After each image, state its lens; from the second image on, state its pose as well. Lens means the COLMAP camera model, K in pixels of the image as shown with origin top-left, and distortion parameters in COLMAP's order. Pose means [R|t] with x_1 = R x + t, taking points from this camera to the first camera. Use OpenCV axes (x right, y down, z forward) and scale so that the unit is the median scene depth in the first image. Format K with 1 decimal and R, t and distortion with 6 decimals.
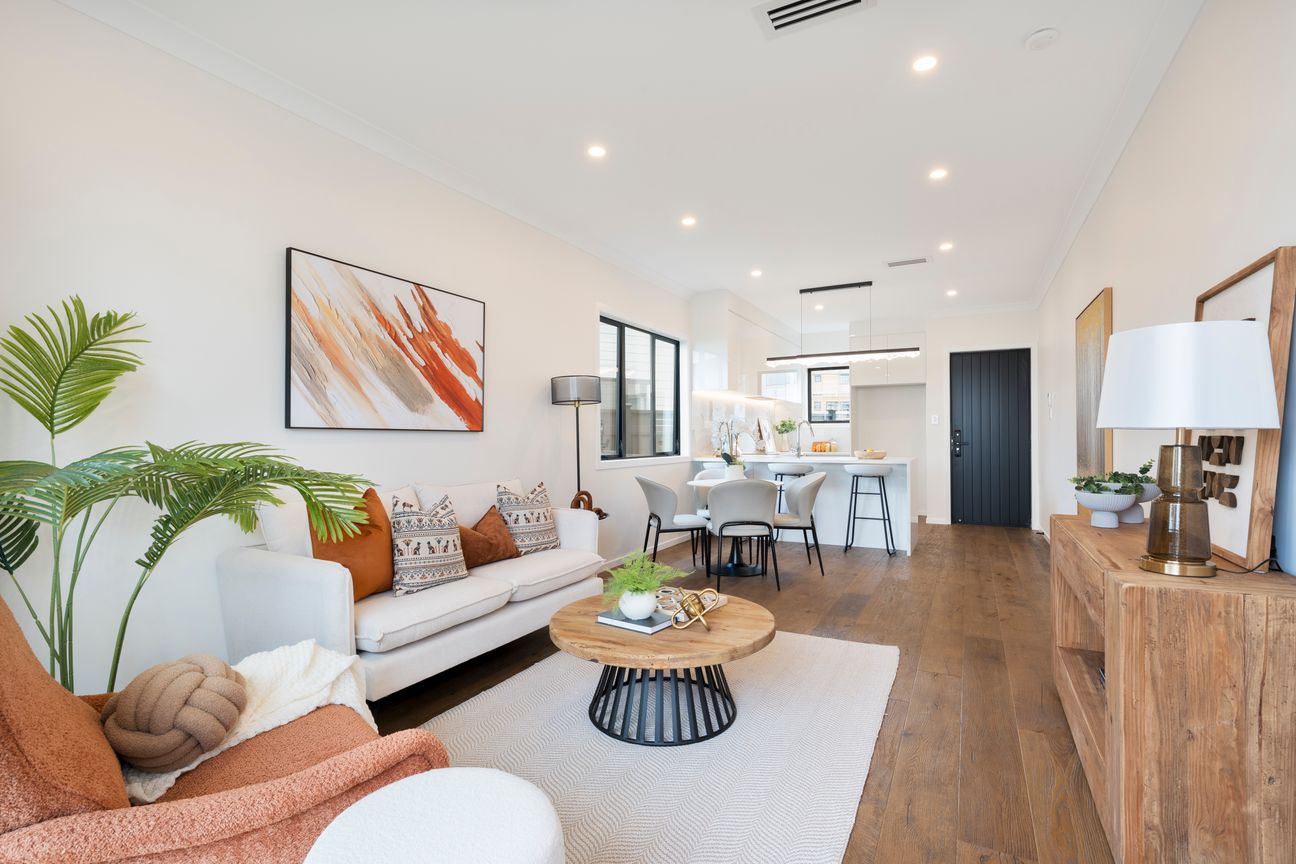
lens RADIAL K [[600.6, 0, 648.0], [0, 600.6, 432.0], [0, 0, 1]] dist [-0.000138, -0.000030]
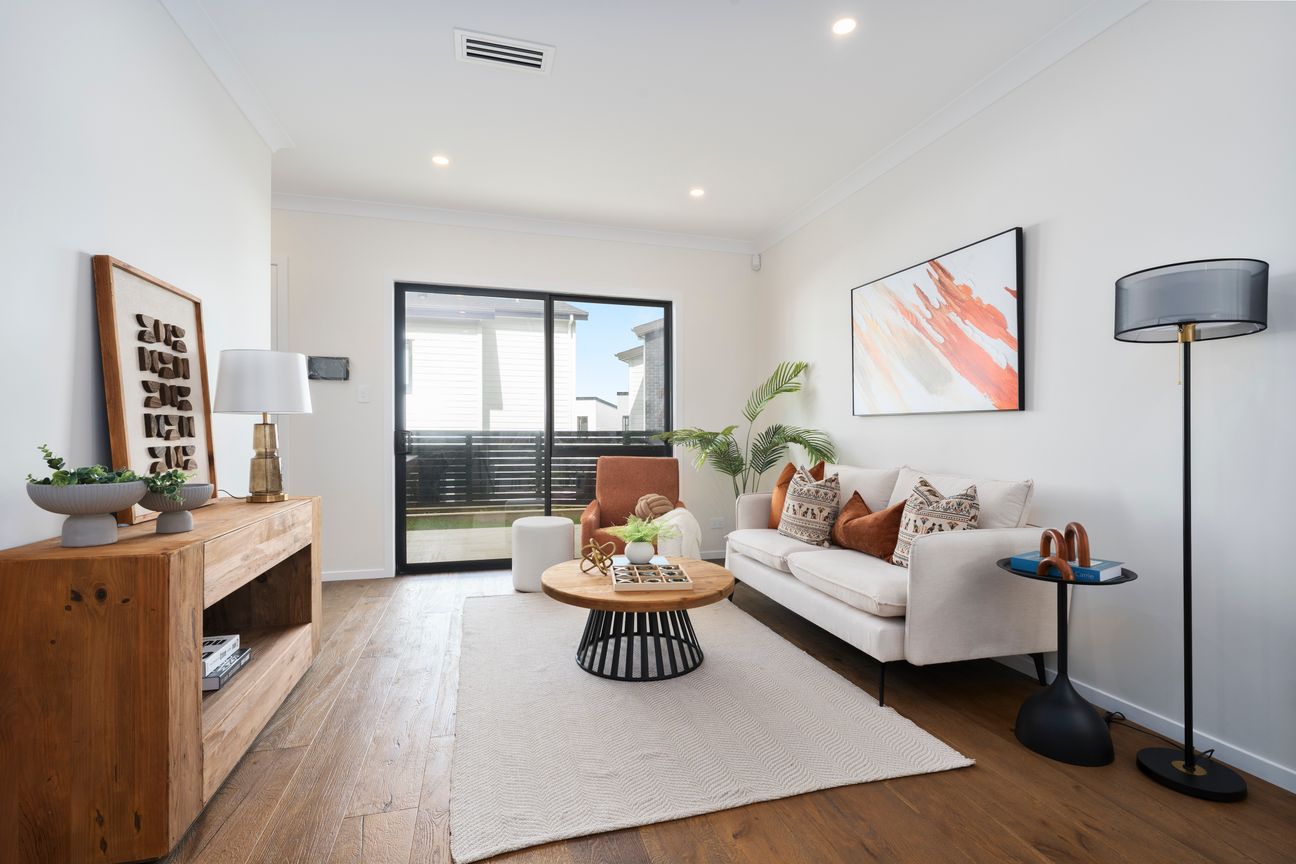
lens RADIAL K [[600.6, 0, 648.0], [0, 600.6, 432.0], [0, 0, 1]] dist [-0.000138, -0.000030]
pose [[-0.713907, 0.001686, -0.700238, 0.609641], [0.007883, 0.999953, -0.005630, 0.028921], [0.700196, -0.009539, -0.713887, 1.373595]]
